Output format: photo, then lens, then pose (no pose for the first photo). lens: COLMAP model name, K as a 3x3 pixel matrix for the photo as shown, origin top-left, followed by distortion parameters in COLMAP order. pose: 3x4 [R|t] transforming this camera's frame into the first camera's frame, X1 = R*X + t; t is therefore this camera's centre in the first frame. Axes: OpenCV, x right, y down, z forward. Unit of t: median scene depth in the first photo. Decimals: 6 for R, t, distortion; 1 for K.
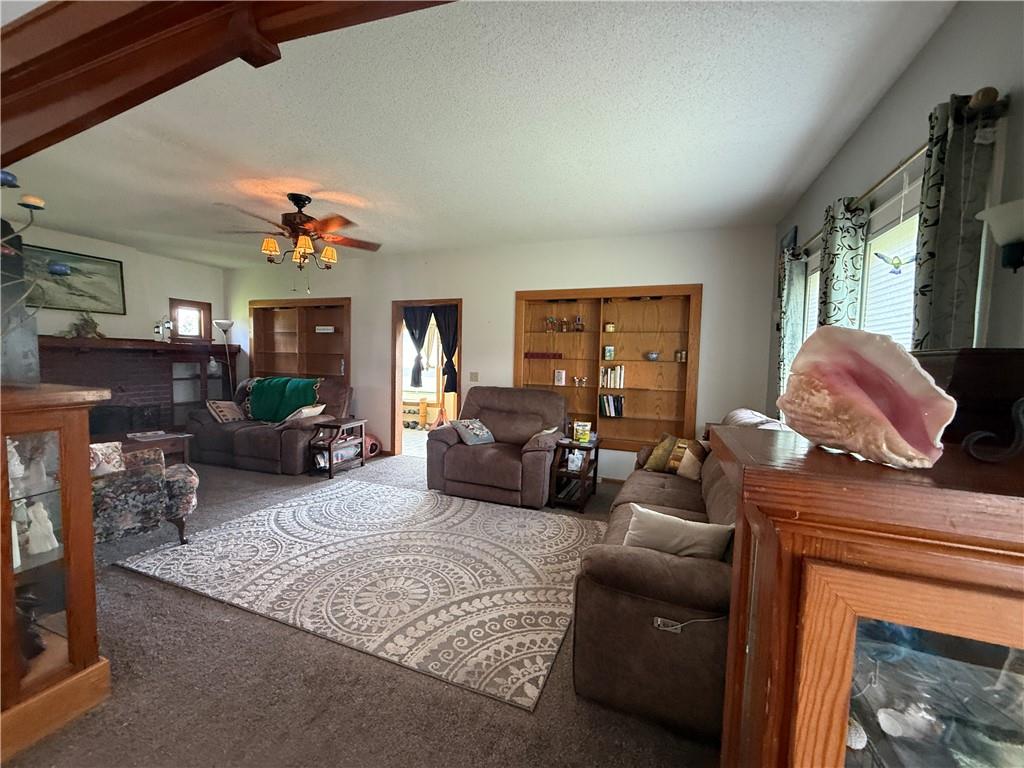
lens RADIAL K [[407.8, 0, 509.8], [0, 407.8, 384.0], [0, 0, 1]] dist [-0.001005, 0.000742]
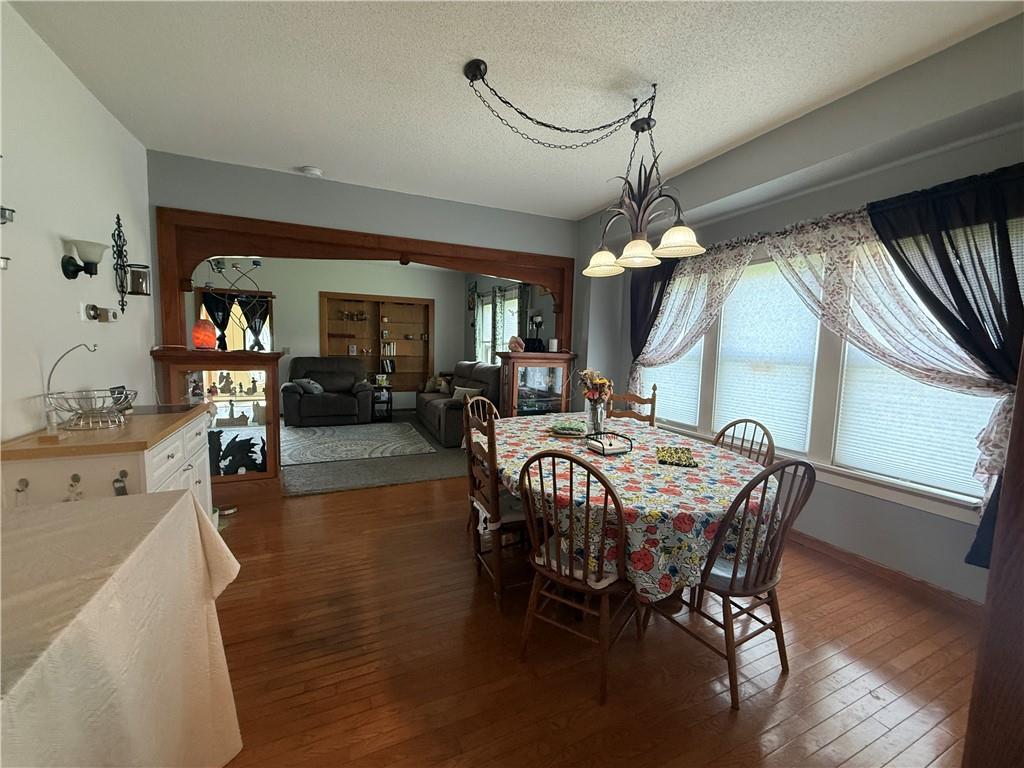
lens RADIAL K [[407.8, 0, 507.6], [0, 407.8, 384.7], [0, 0, 1]] dist [-0.001005, 0.000742]
pose [[0.707049, -0.073502, 0.703334, -0.805251], [0.034764, 0.996994, 0.069243, 0.040646], [-0.706309, -0.024508, 0.707479, -0.740480]]
